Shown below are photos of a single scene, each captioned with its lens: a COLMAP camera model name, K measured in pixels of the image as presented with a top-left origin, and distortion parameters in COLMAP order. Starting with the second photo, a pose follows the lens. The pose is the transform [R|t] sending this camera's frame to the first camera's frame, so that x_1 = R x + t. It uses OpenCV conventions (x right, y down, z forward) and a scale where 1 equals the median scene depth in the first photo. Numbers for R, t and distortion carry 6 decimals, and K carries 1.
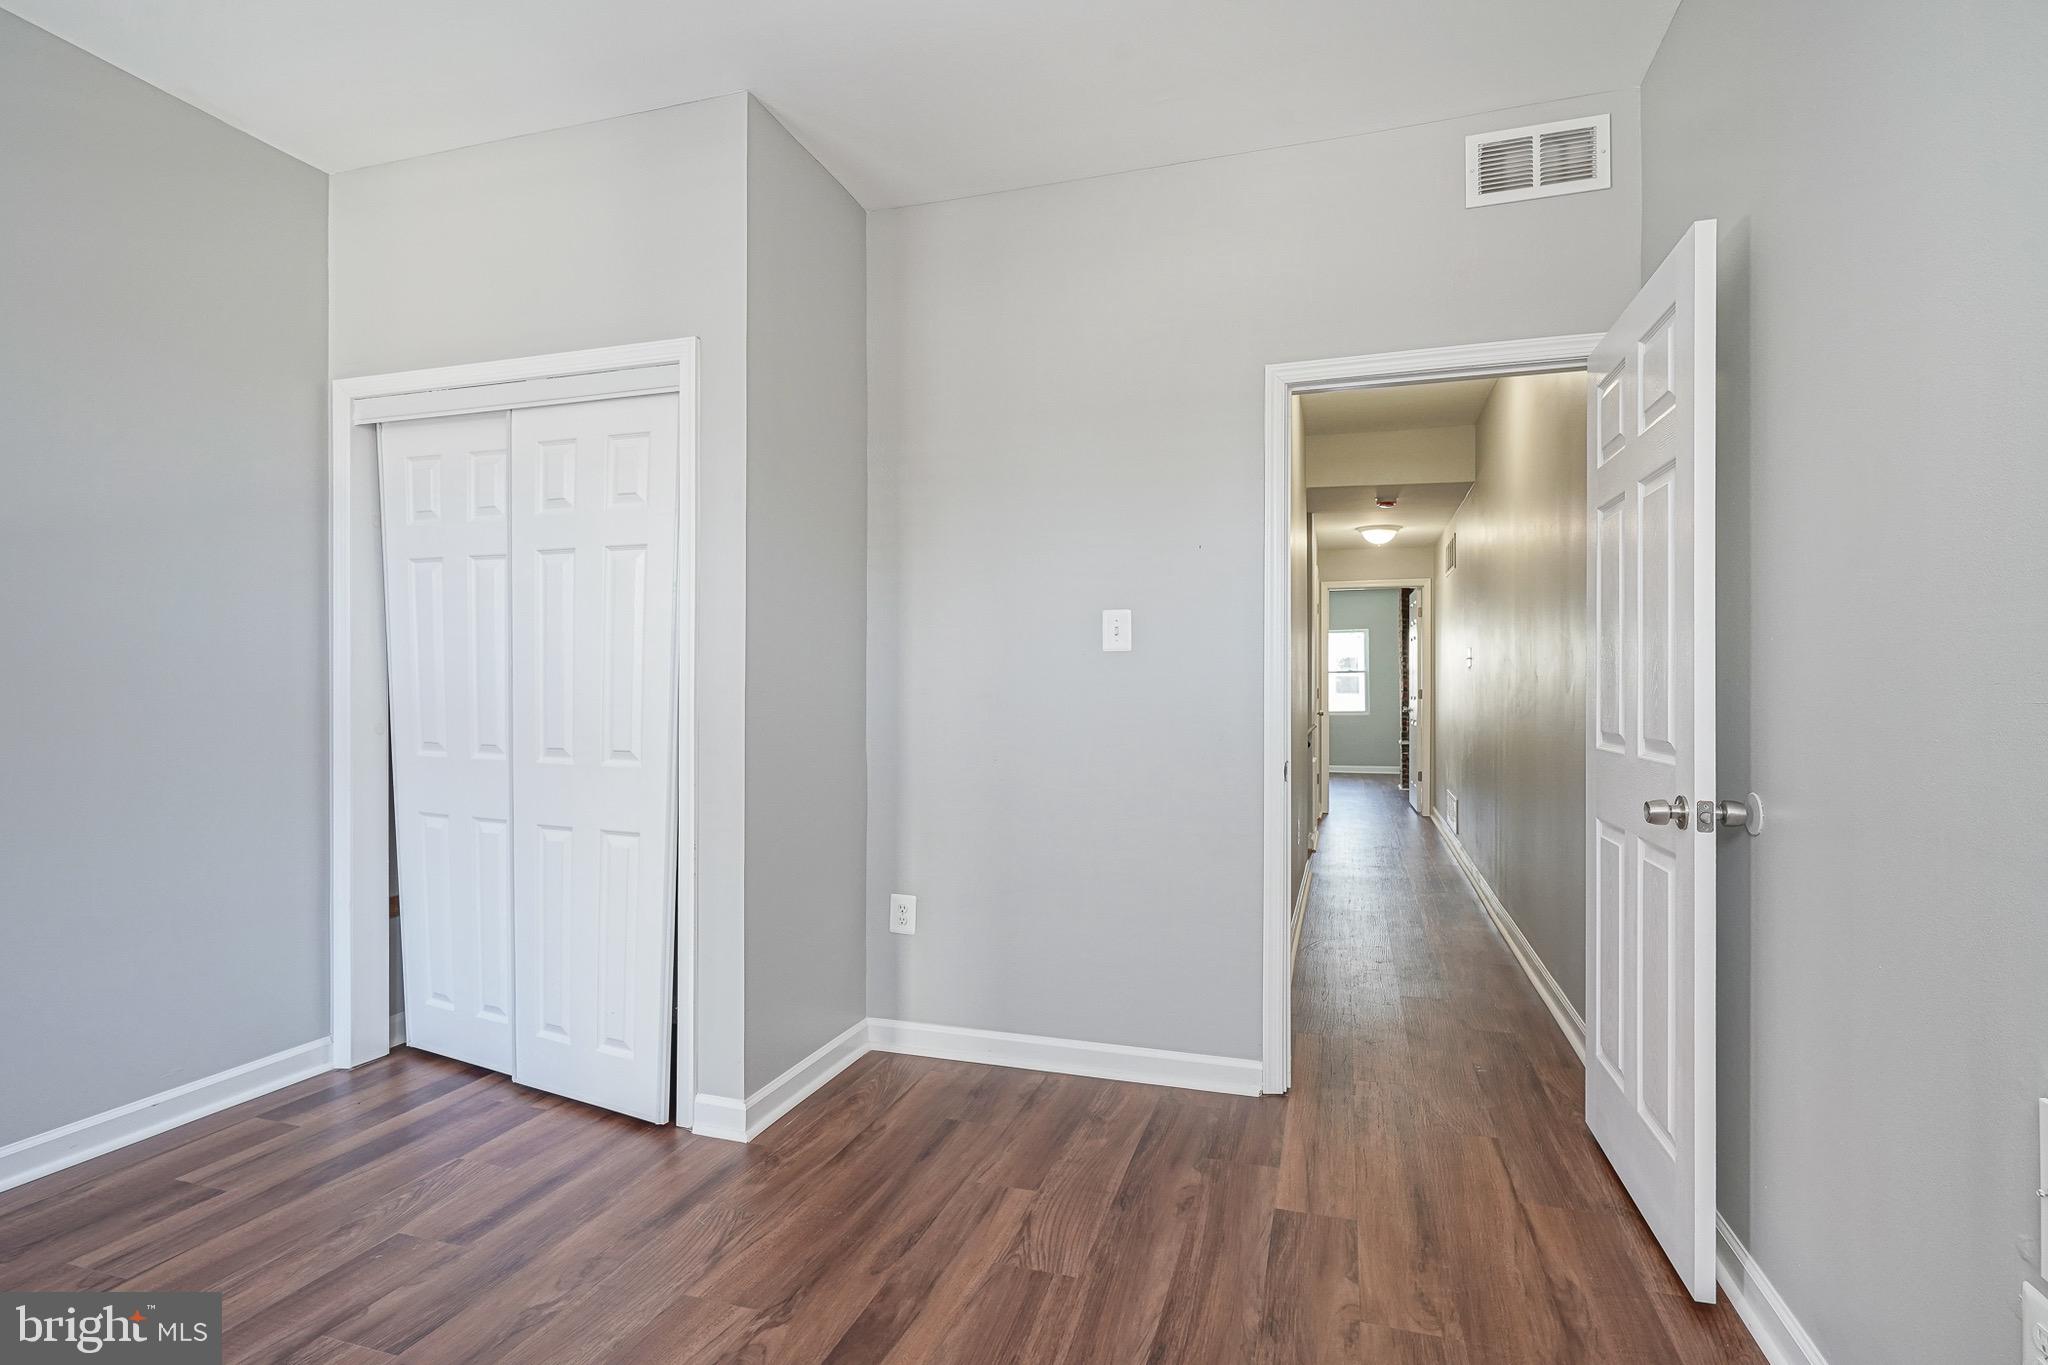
lens RADIAL K [[1015.1, 0, 1021.7], [0, 1015.1, 681.2], [0, 0, 1]] dist [0.001084, 0.000208]
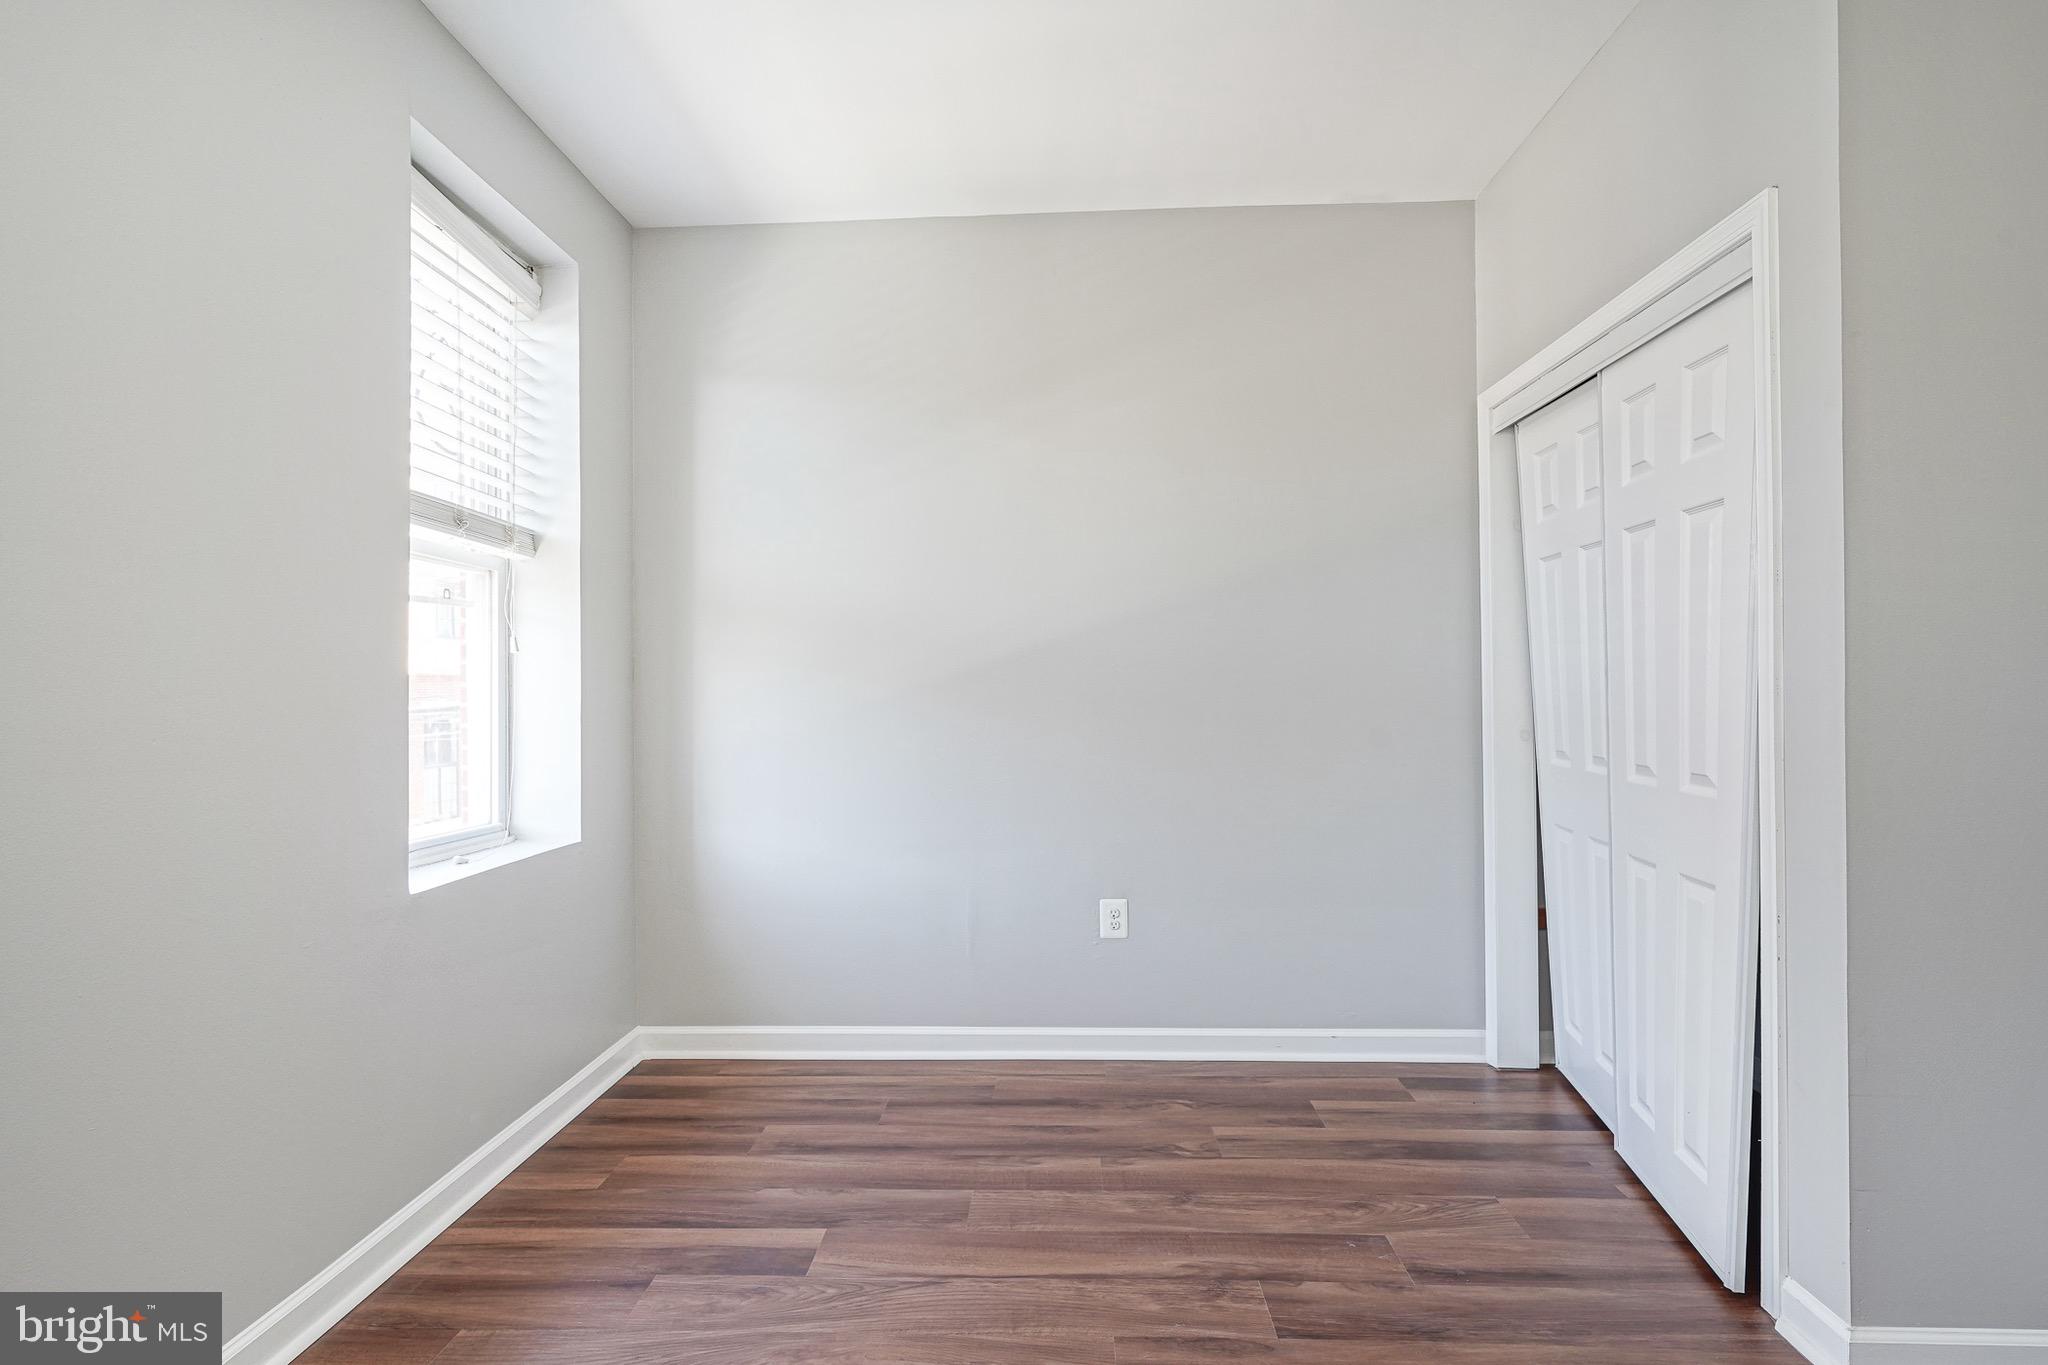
lens RADIAL K [[996.3, 0, 1020.2], [0, 996.3, 694.3], [0, 0, 1]] dist [-0.009080, 0.003926]
pose [[0.263677, -0.005160, -0.964597, 0.218323], [0.014140, 0.999899, -0.001484, 0.002392], [0.964507, -0.013248, 0.263724, 0.355853]]
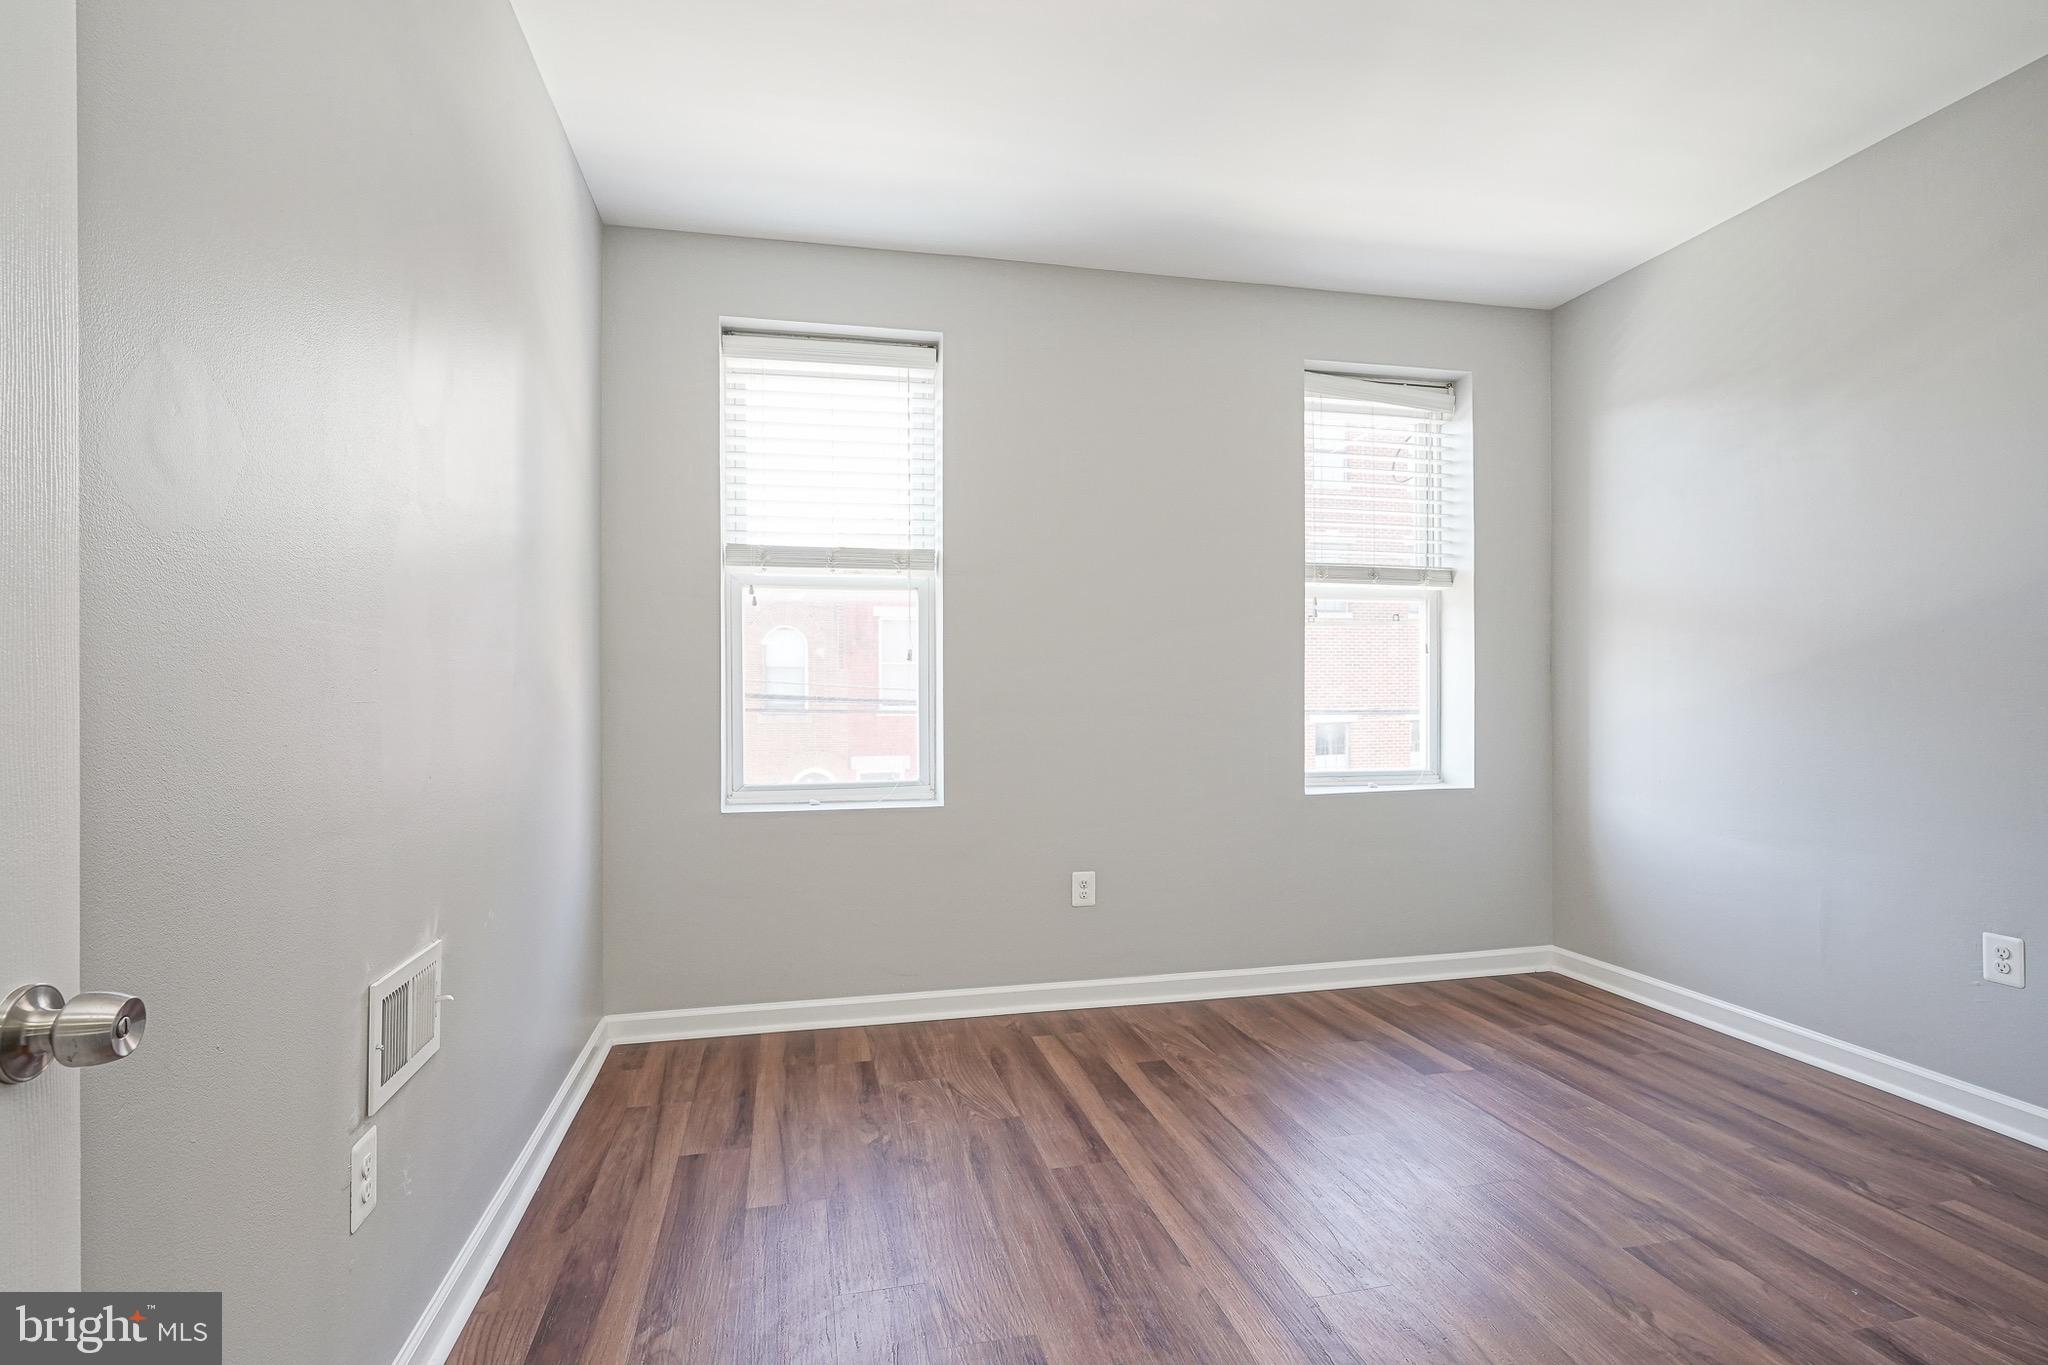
lens RADIAL K [[996.3, 0, 1020.2], [0, 996.3, 694.3], [0, 0, 1]] dist [-0.009080, 0.003926]
pose [[-0.864375, 0.001881, -0.502844, 0.414381], [0.003863, 0.999988, -0.002900, 0.015378], [0.502833, -0.004449, -0.864372, 1.202147]]
